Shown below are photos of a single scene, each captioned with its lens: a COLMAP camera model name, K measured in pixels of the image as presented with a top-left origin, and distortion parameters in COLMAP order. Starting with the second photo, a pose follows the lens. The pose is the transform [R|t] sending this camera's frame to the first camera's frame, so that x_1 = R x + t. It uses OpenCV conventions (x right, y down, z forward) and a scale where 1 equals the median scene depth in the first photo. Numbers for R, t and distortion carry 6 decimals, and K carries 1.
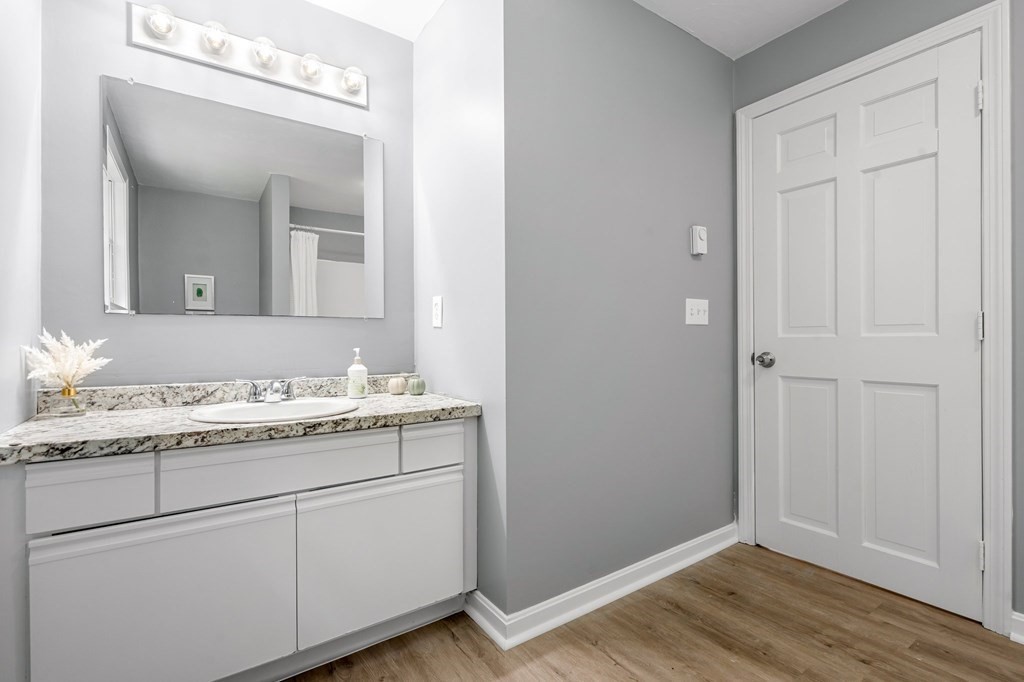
lens RADIAL K [[463.3, 0, 512.0], [0, 463.3, 341.0], [0, 0, 1]] dist [-0.000237, 0.000039]
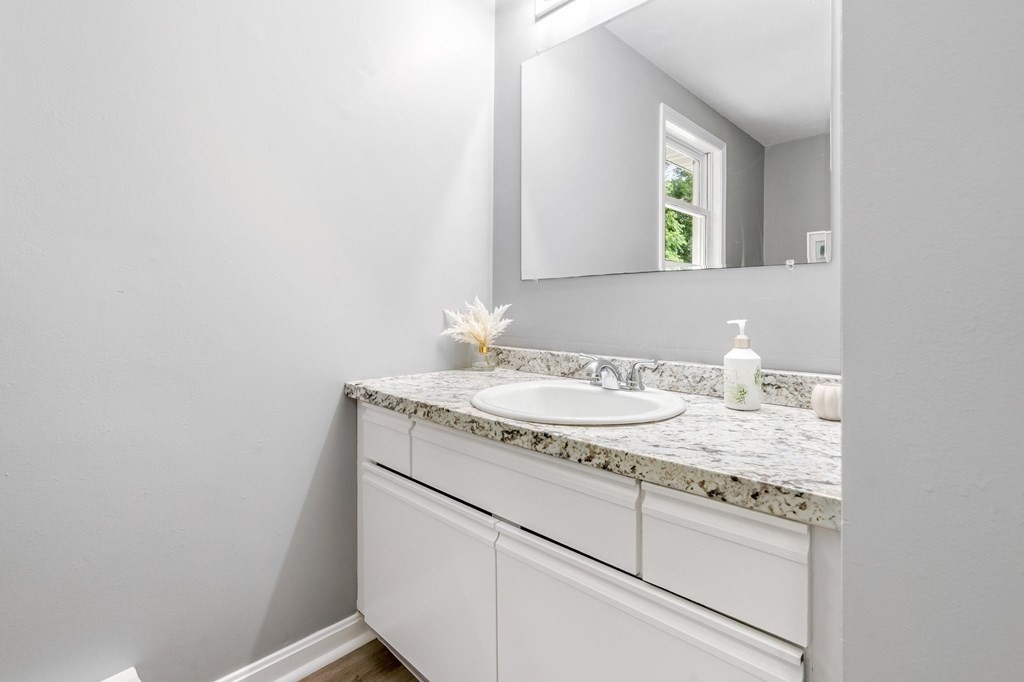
lens RADIAL K [[485.0, 0, 516.2], [0, 485.0, 319.5], [0, 0, 1]] dist [-0.001589, 0.000045]
pose [[0.202650, 0.027458, -0.978866, 0.223985], [-0.006697, 0.999622, 0.026654, 0.002390], [0.979228, 0.001154, 0.202757, 0.766407]]
